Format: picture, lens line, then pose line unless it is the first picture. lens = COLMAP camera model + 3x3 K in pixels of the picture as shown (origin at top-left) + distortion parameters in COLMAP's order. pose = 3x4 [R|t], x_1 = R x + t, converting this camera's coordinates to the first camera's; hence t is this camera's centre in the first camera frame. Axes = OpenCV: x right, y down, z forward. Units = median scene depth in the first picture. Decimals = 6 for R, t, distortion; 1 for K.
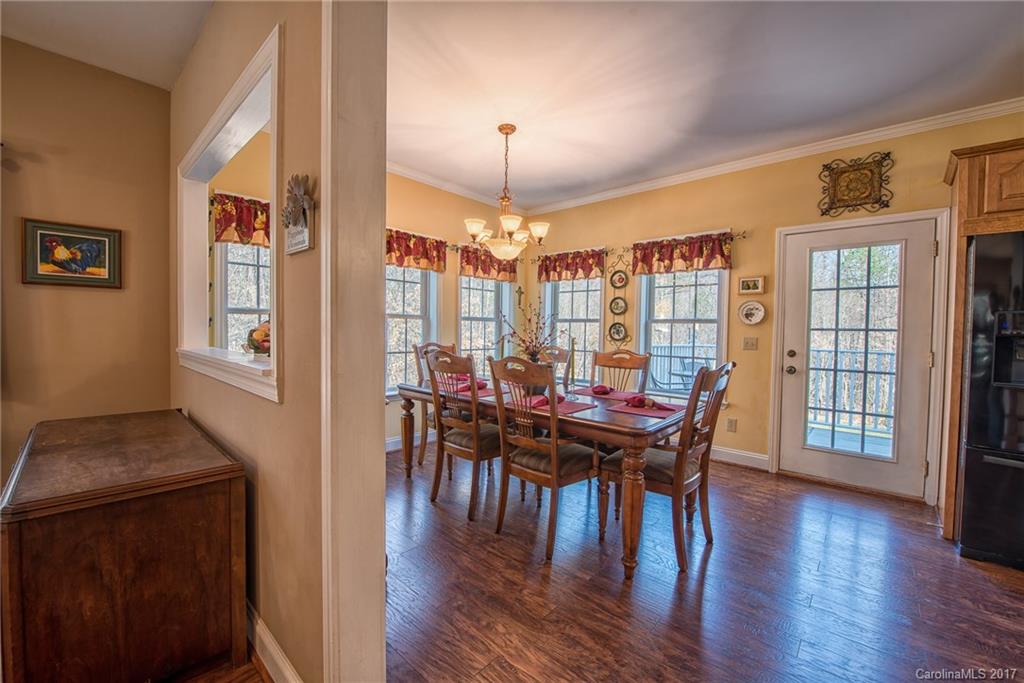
lens RADIAL K [[419.3, 0, 512.0], [0, 419.3, 341.5], [0, 0, 1]] dist [-0.002077, -0.000347]
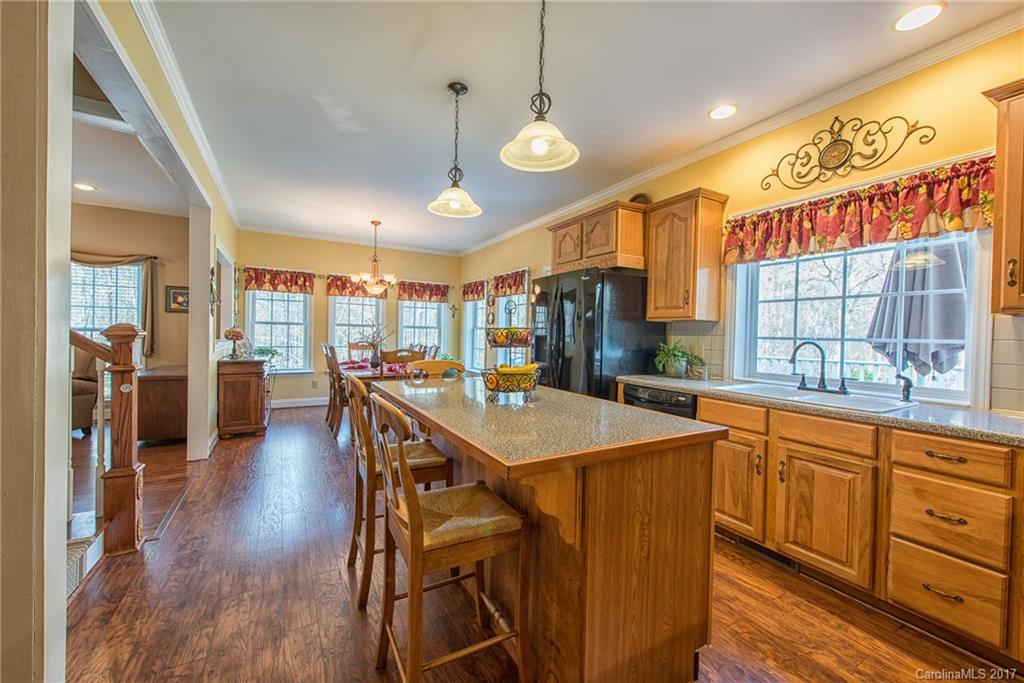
lens RADIAL K [[401.3, 0, 512.0], [0, 401.3, 341.5], [0, 0, 1]] dist [0.000950, 0.000106]
pose [[0.952779, 0.011956, -0.303429, 0.800771], [-0.018859, 0.999625, -0.019830, 0.025214], [0.303078, 0.024616, 0.952648, -0.345646]]
